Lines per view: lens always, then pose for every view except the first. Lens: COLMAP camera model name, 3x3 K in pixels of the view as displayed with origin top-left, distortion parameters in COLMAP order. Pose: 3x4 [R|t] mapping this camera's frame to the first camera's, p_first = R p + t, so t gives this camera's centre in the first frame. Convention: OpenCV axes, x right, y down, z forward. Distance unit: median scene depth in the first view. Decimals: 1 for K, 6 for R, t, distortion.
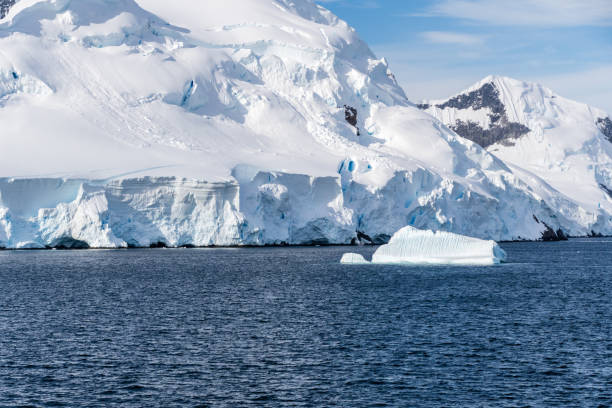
lens RADIAL K [[1526.3, 0, 304.3], [0, 1526.3, 219.5], [0, 0, 1]] dist [0.184404, 0.253861]
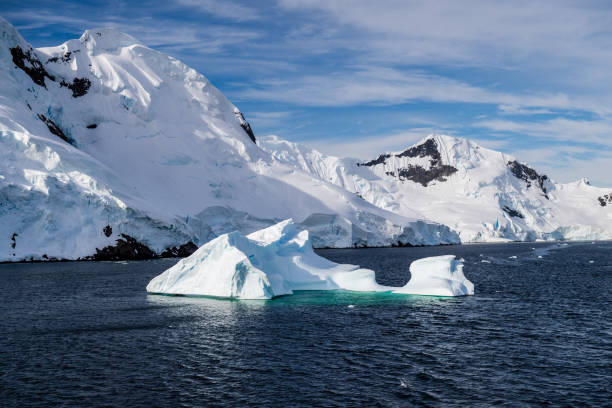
lens RADIAL K [[775.3, 0, 306.0], [0, 775.3, 204.0], [0, 0, 1]] dist [-0.023195, -0.010576]
pose [[0.984955, -0.020462, -0.171595, 0.353081], [0.013763, 0.999099, -0.040139, 0.003218], [0.172262, 0.037173, 0.984349, 0.689474]]
